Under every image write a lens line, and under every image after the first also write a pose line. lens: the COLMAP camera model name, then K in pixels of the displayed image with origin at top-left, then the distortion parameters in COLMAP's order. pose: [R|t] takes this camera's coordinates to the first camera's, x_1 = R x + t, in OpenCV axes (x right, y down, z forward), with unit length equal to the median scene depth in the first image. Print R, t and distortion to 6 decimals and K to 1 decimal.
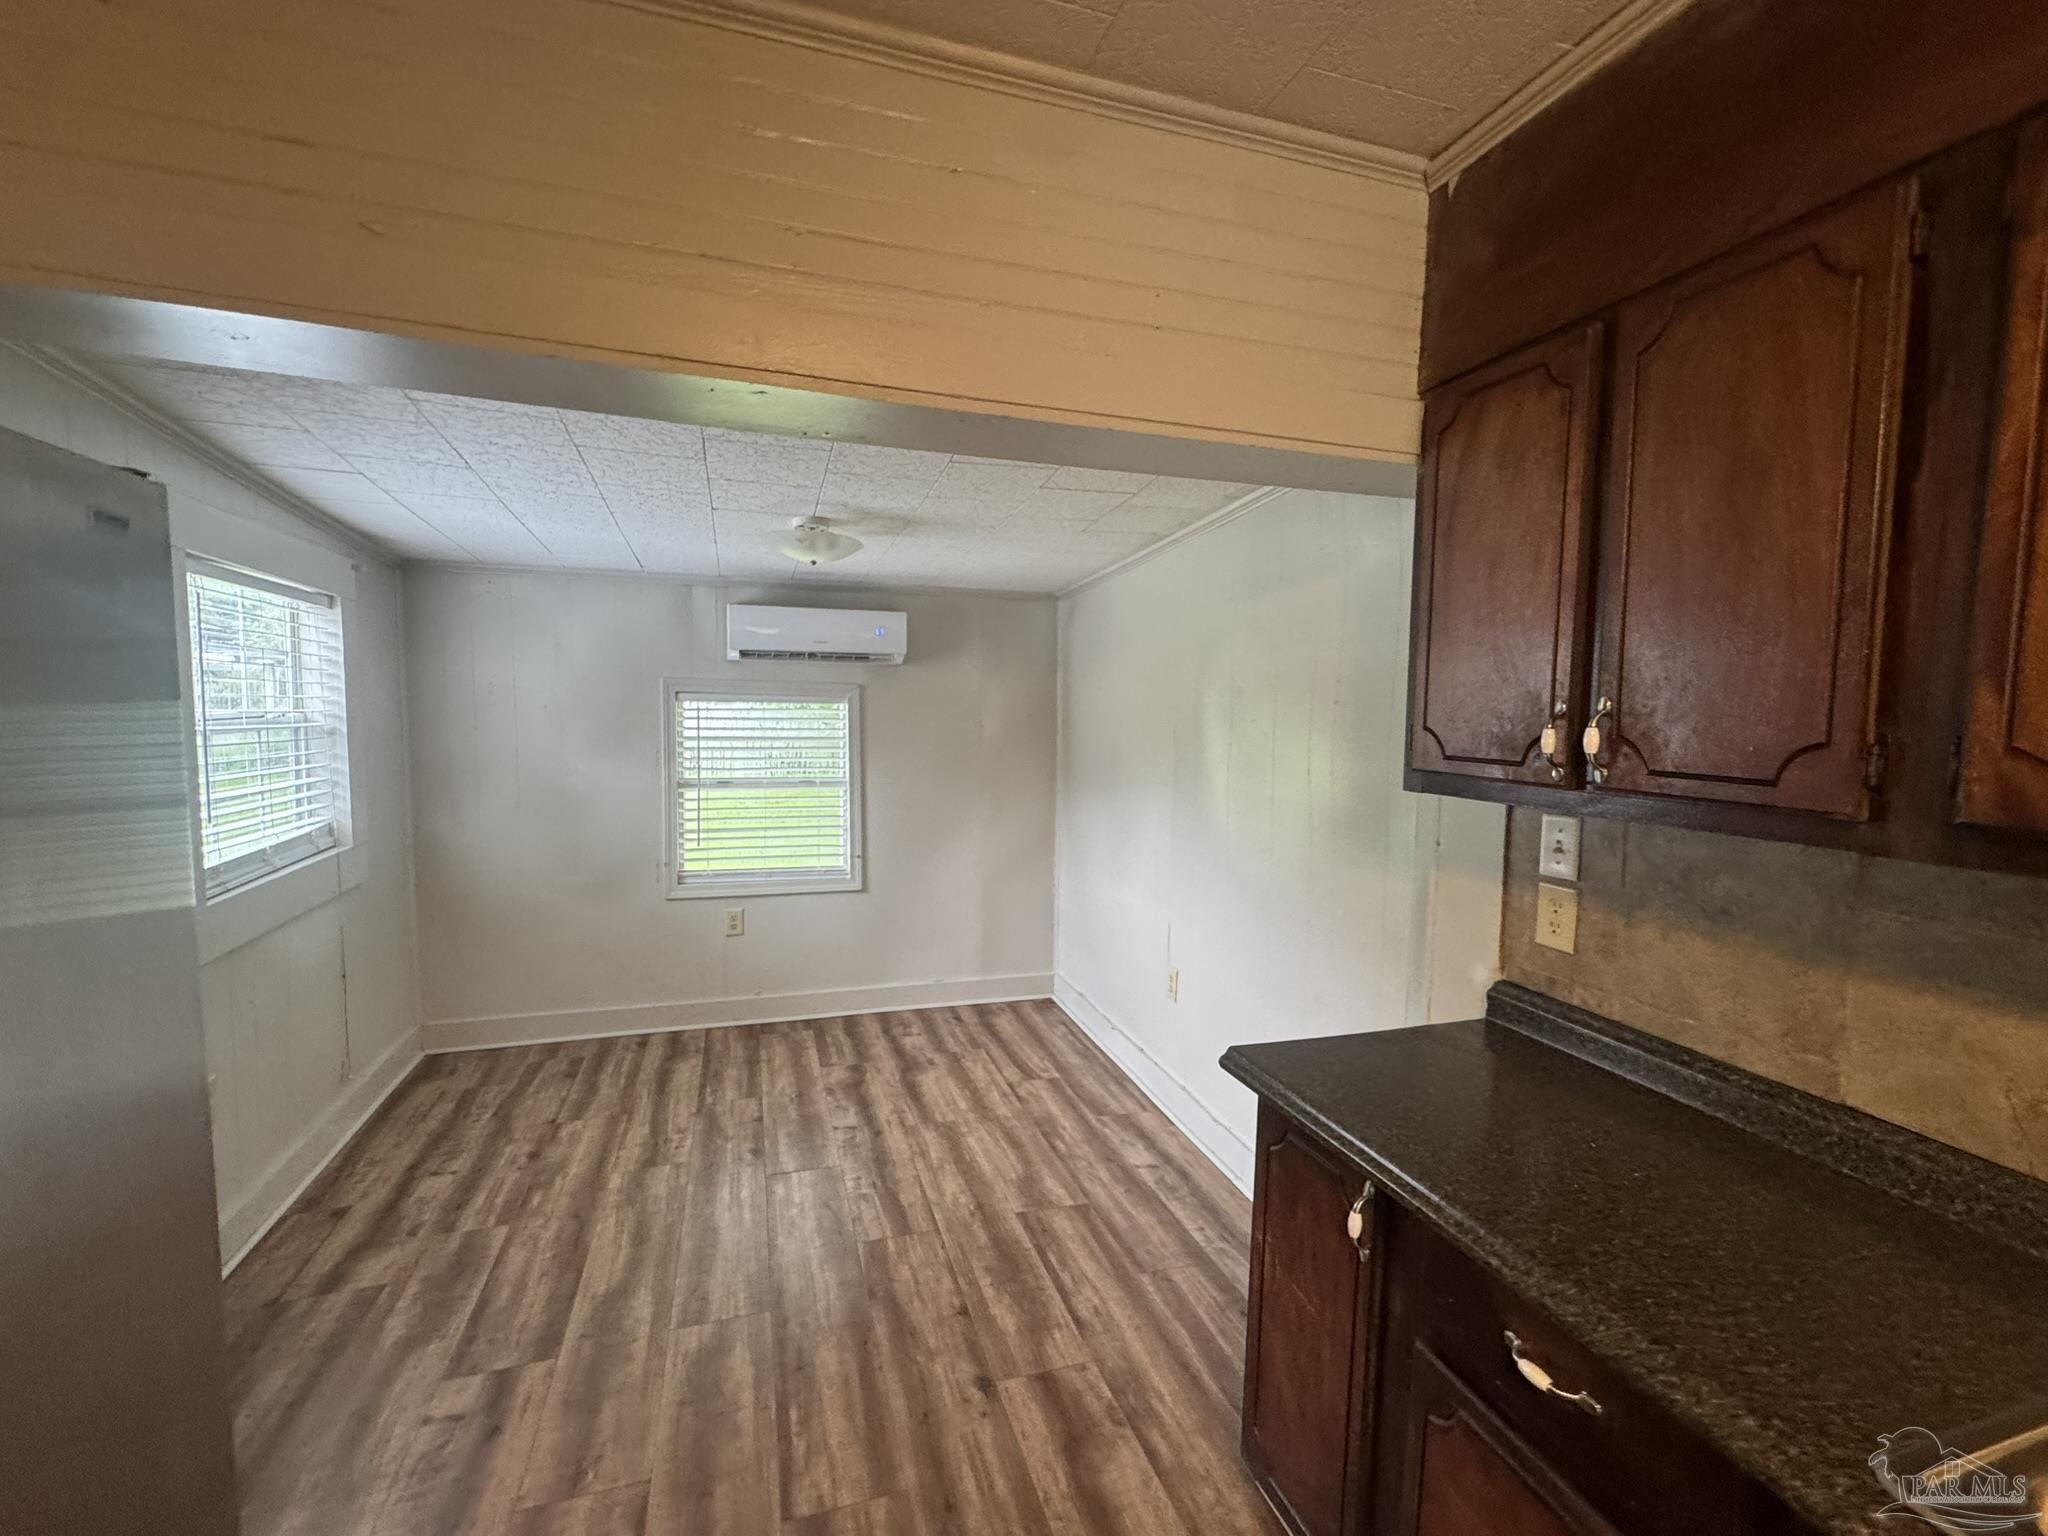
lens RADIAL K [[880.2, 0, 1030.4], [0, 880.2, 770.2], [0, 0, 1]] dist [-0.000113, -0.000070]
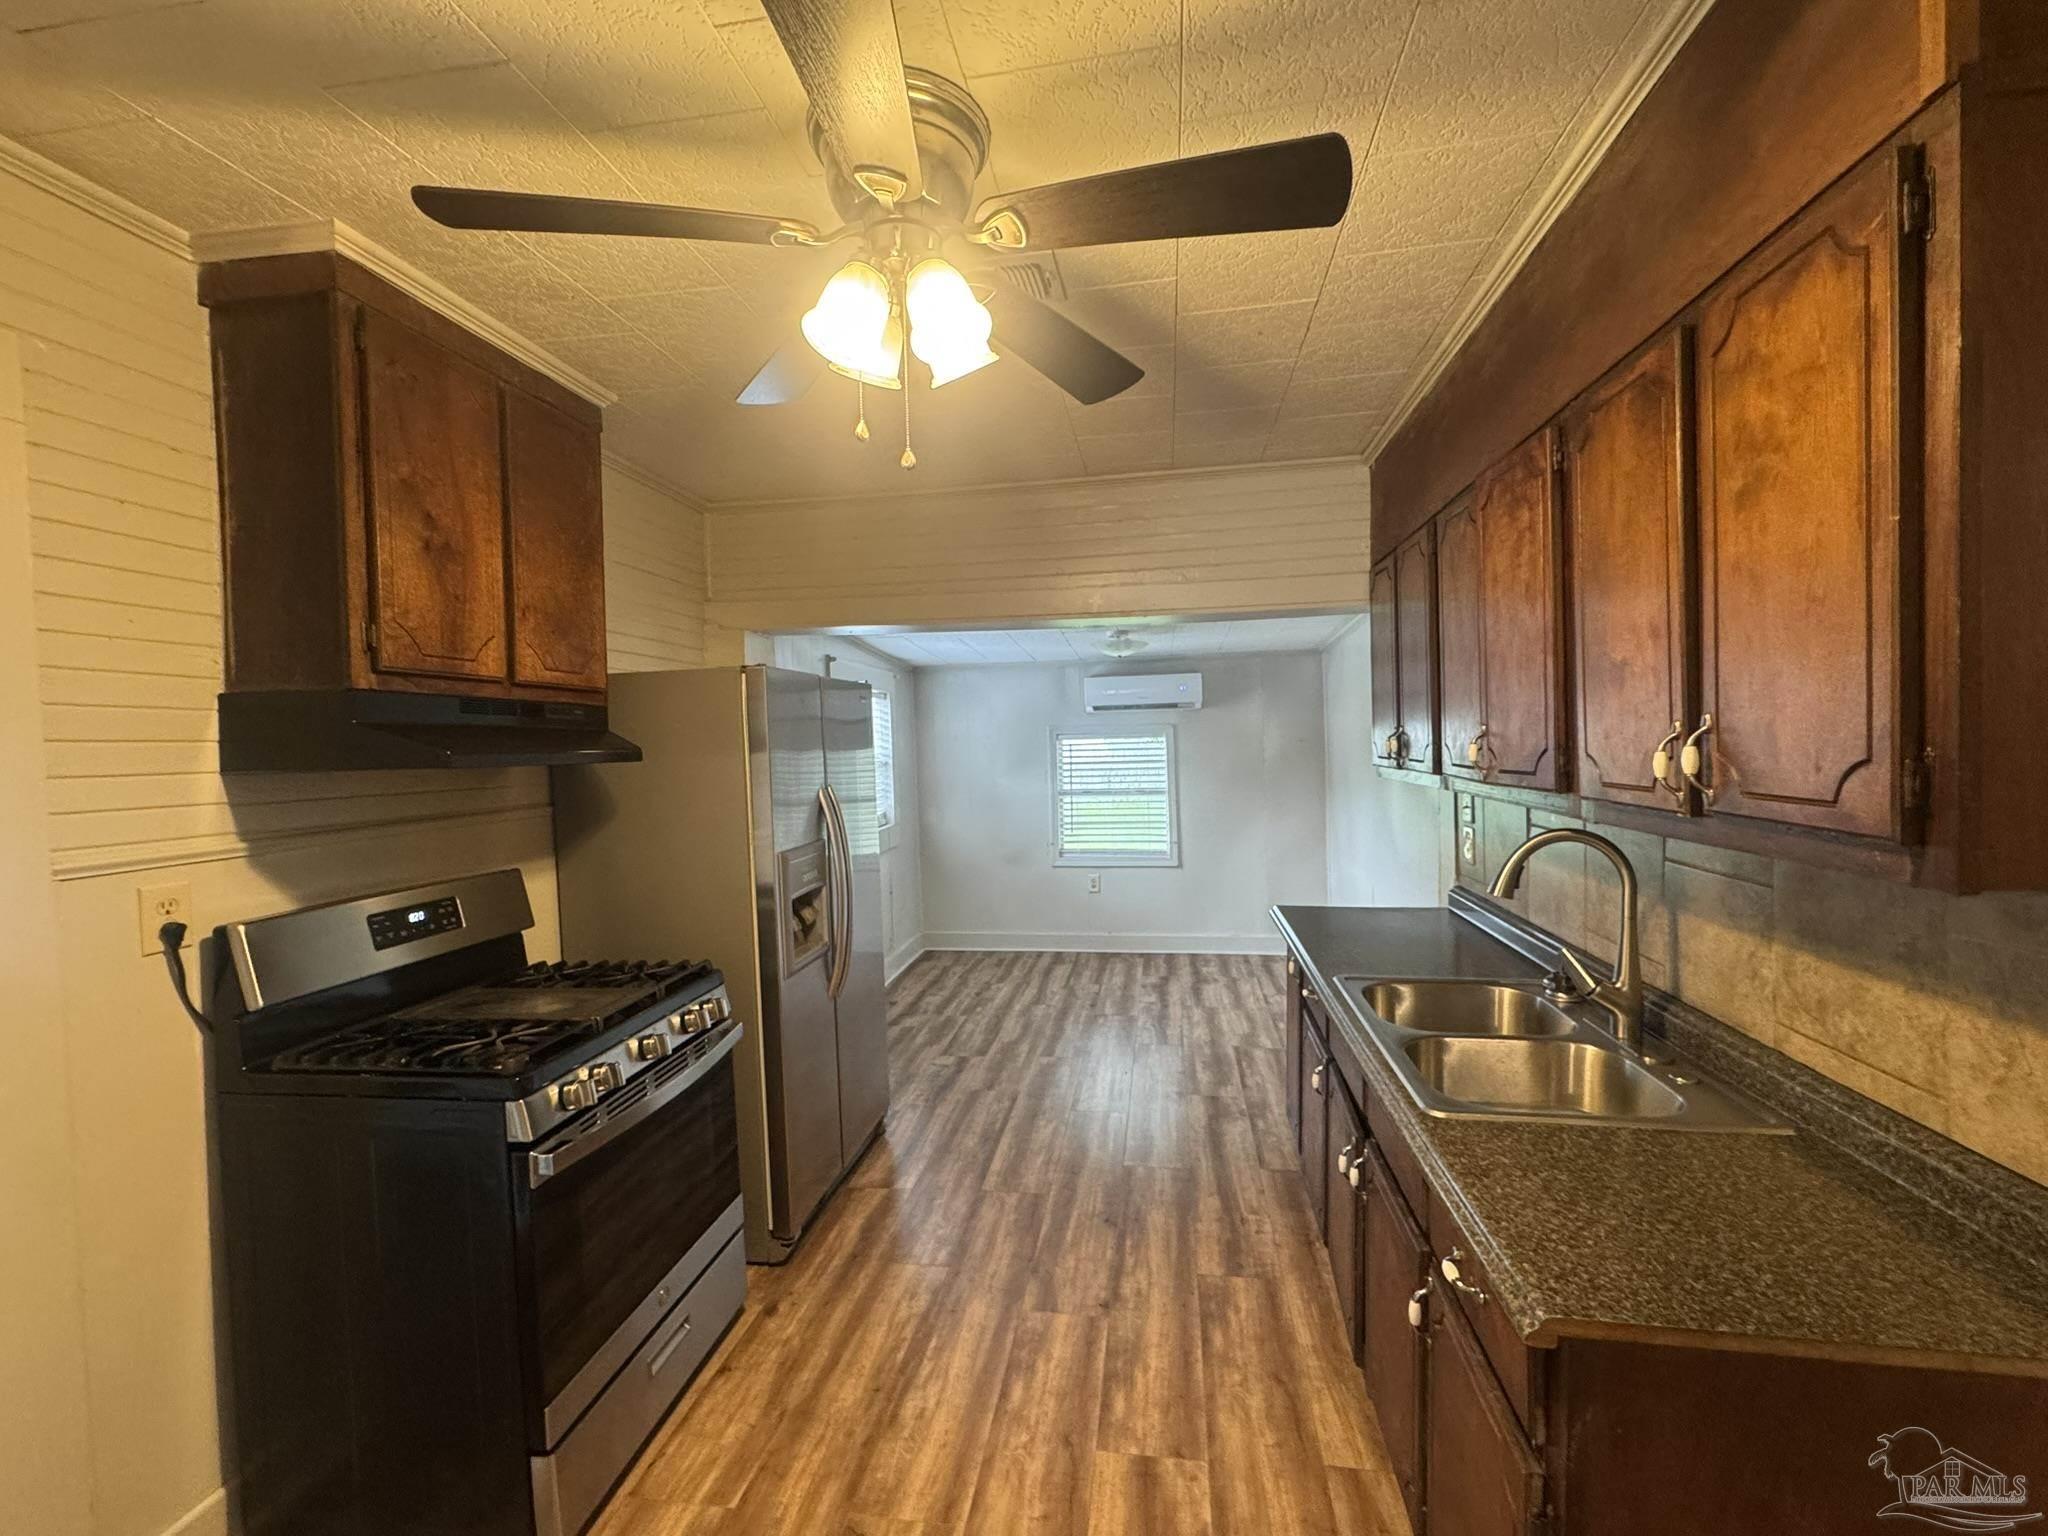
lens RADIAL K [[847.4, 0, 1025.2], [0, 847.4, 763.9], [0, 0, 1]] dist [-0.003216, 0.000100]
pose [[0.892353, -0.024789, -0.450656, 0.282941], [0.006463, 0.999090, -0.042160, 0.034494], [0.451291, 0.034709, 0.891701, -0.467087]]
